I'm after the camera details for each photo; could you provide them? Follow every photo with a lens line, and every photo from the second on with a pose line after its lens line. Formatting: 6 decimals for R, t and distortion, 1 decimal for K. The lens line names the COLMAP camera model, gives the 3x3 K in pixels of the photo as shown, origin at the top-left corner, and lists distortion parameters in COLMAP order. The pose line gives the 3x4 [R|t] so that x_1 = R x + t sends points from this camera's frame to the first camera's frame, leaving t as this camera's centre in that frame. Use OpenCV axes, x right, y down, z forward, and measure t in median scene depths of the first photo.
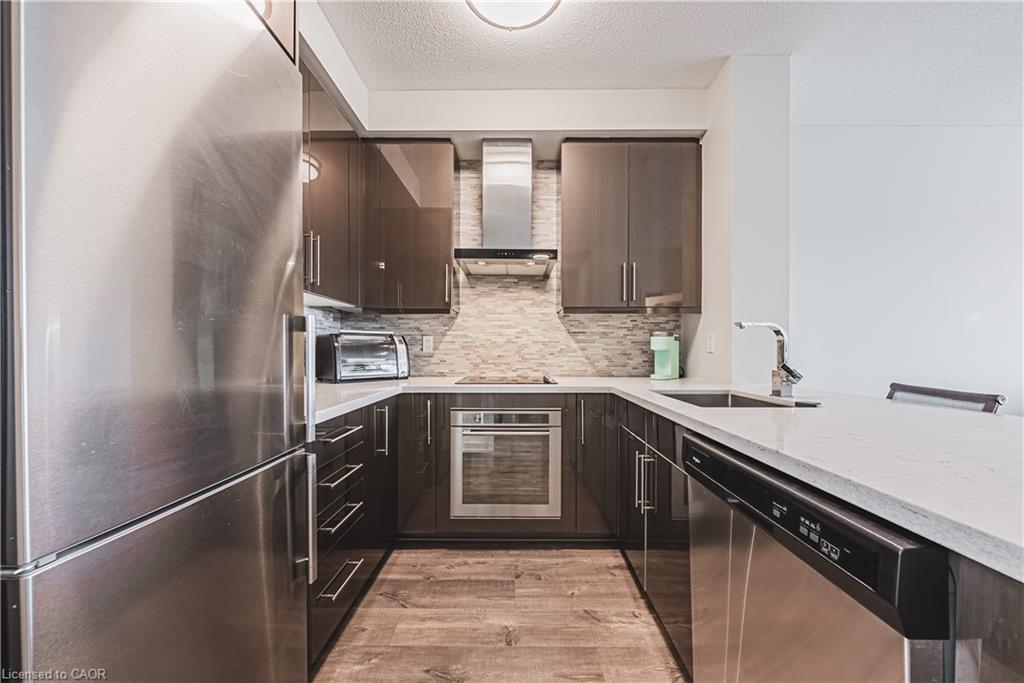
lens RADIAL K [[389.5, 0, 512.3], [0, 389.5, 349.7], [0, 0, 1]] dist [-0.000237, -0.000031]
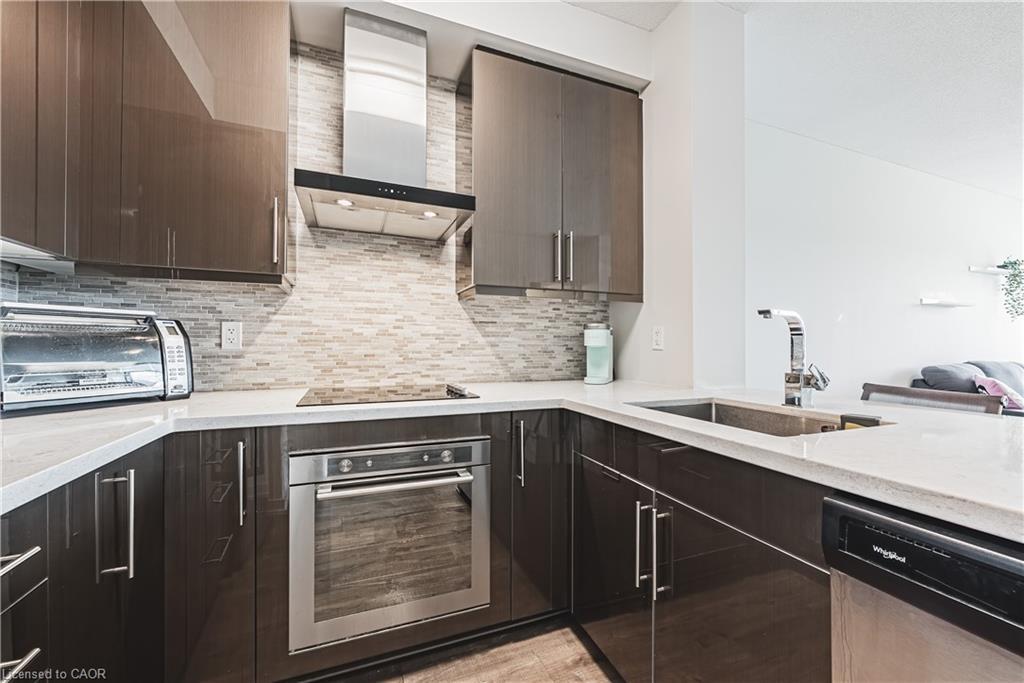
lens RADIAL K [[459.5, 0, 587.9], [0, 459.5, 344.6], [0, 0, 1]] dist [-0.001503, -0.000421]
pose [[0.897666, 0.003480, 0.440662, -0.042835], [-0.002465, 0.999993, -0.002876, -0.000269], [-0.440669, 0.001495, 0.897668, 0.150771]]
